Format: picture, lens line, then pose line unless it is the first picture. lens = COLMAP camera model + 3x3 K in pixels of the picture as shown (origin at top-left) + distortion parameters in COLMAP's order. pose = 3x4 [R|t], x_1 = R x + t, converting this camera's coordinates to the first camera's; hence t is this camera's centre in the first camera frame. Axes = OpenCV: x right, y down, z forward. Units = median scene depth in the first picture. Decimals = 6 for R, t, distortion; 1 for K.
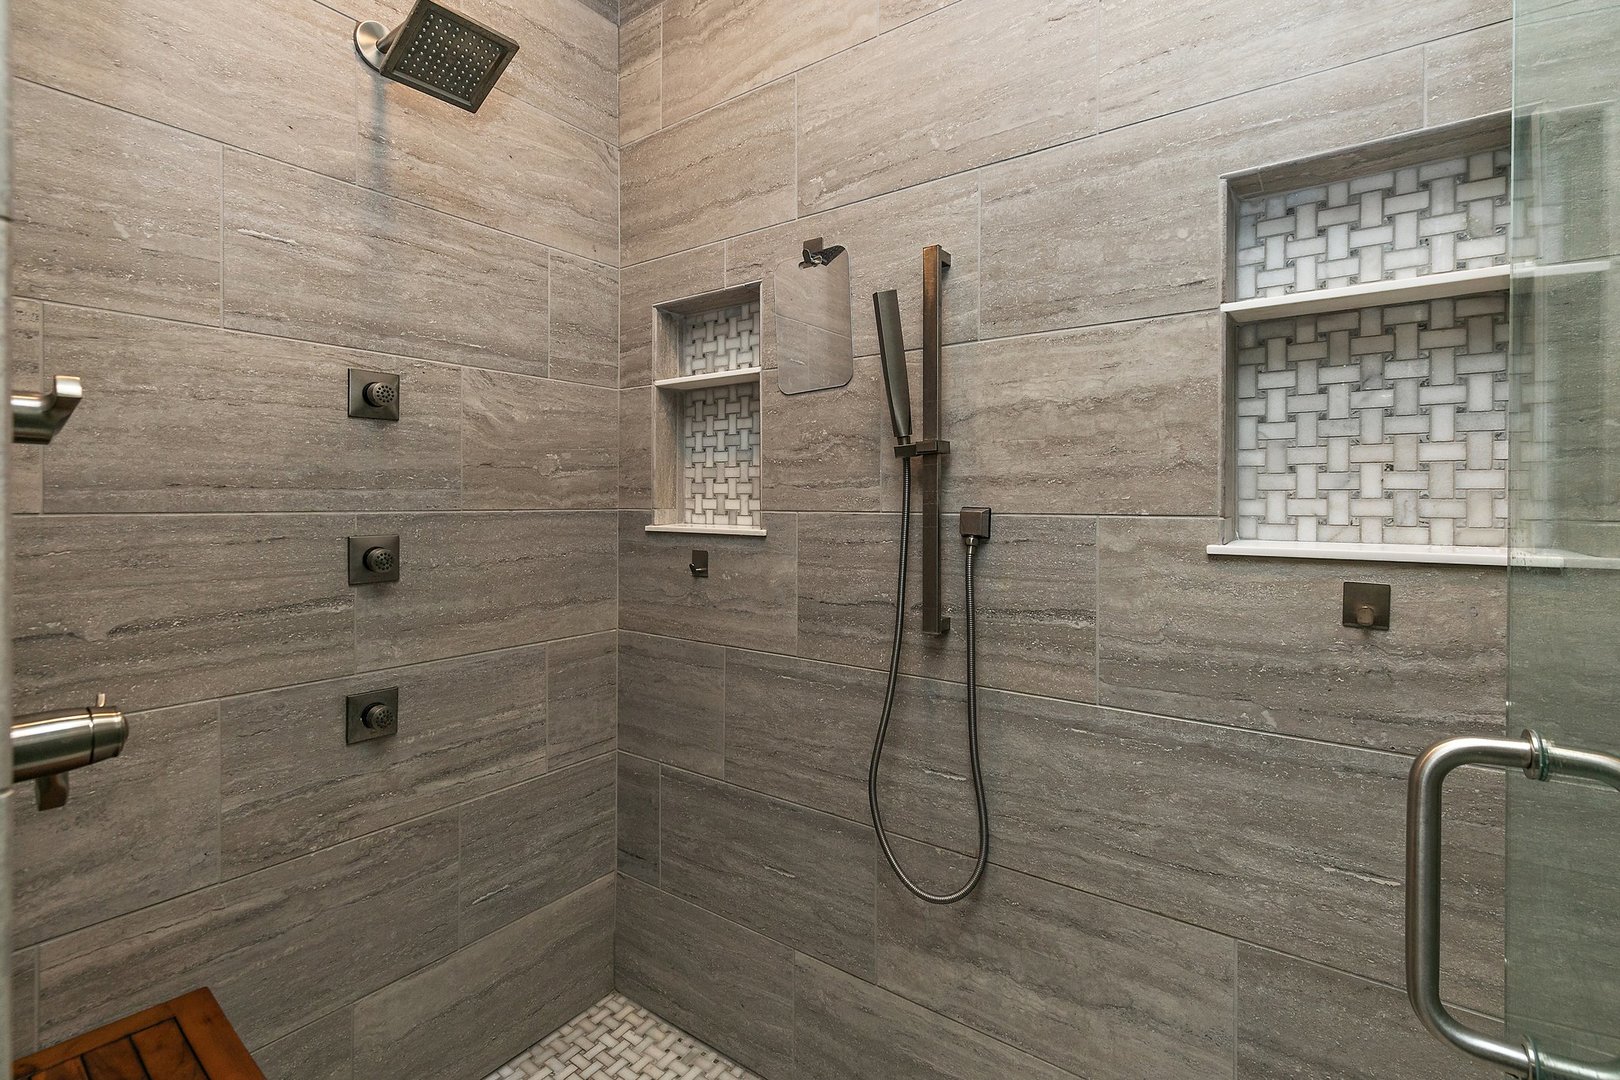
lens RADIAL K [[729.7, 0, 812.6], [0, 729.7, 499.4], [0, 0, 1]] dist [0.004161, -0.000967]
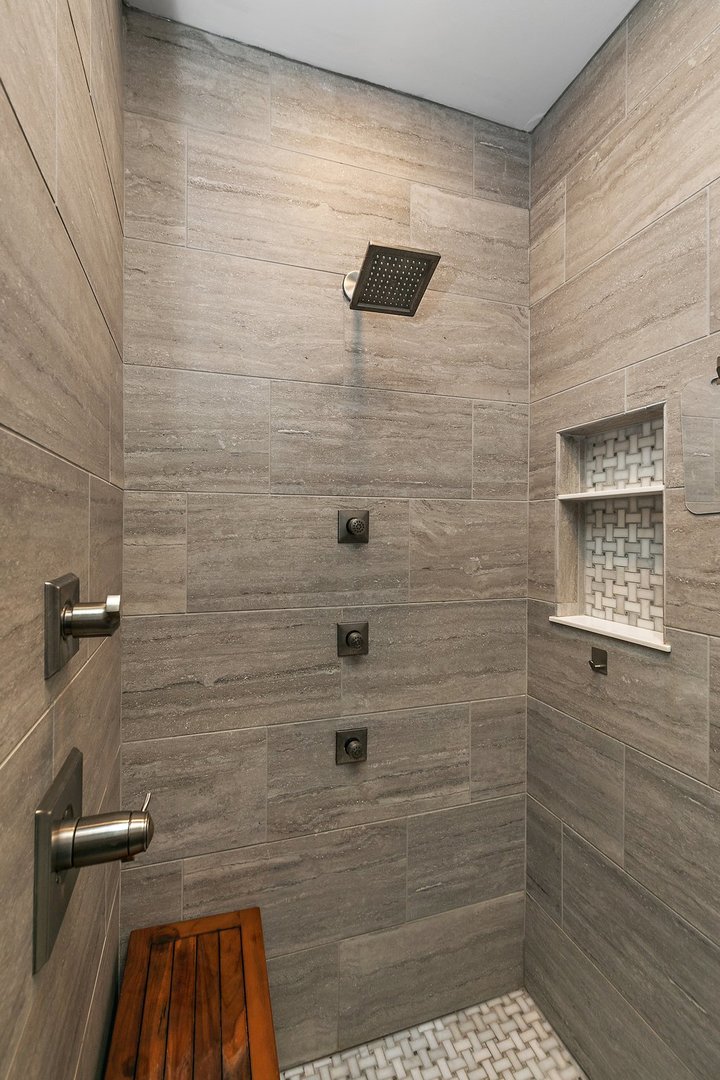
lens RADIAL K [[486.5, 0, 357.6], [0, 486.5, 533.1], [0, 0, 1]] dist [0.004161, -0.000967]
pose [[0.812892, 0.001545, -0.582413, -0.026024], [-0.002389, 0.999997, -0.000681, -0.131174], [0.582410, 0.001945, 0.812893, 0.216927]]
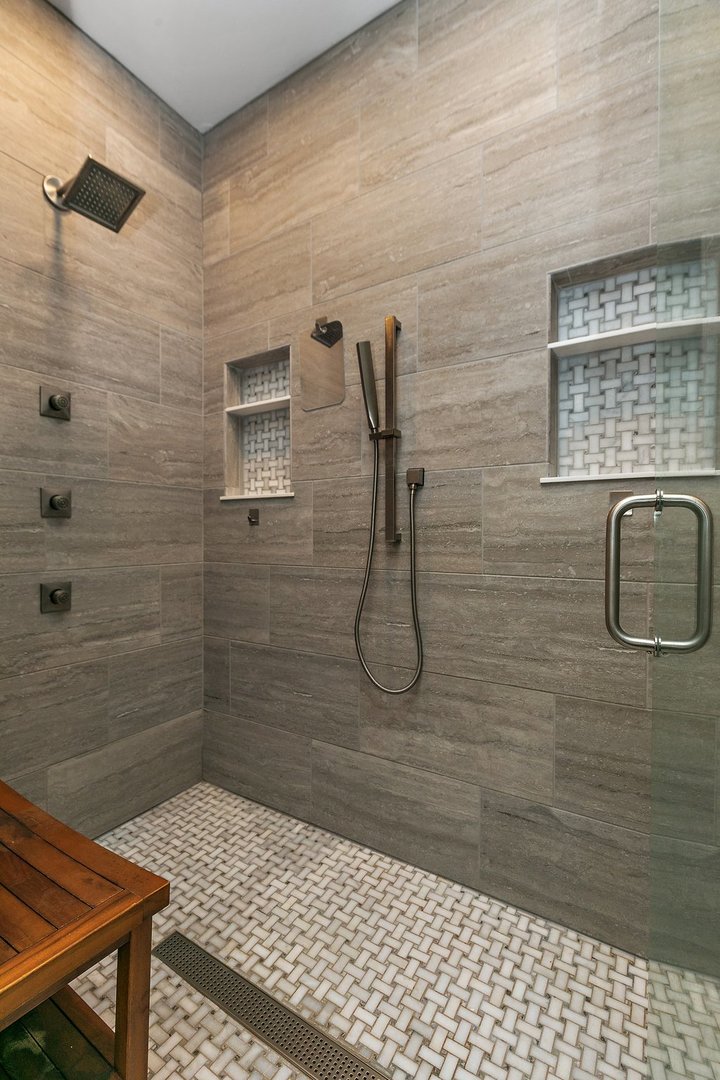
lens RADIAL K [[486.5, 0, 350.0], [0, 486.5, 536.7], [0, 0, 1]] dist [0.004161, -0.000967]
pose [[0.998722, -0.003027, 0.050443, 0.008869], [0.002759, 0.999982, 0.005375, 0.157685], [-0.050458, -0.005229, 0.998712, -0.139544]]
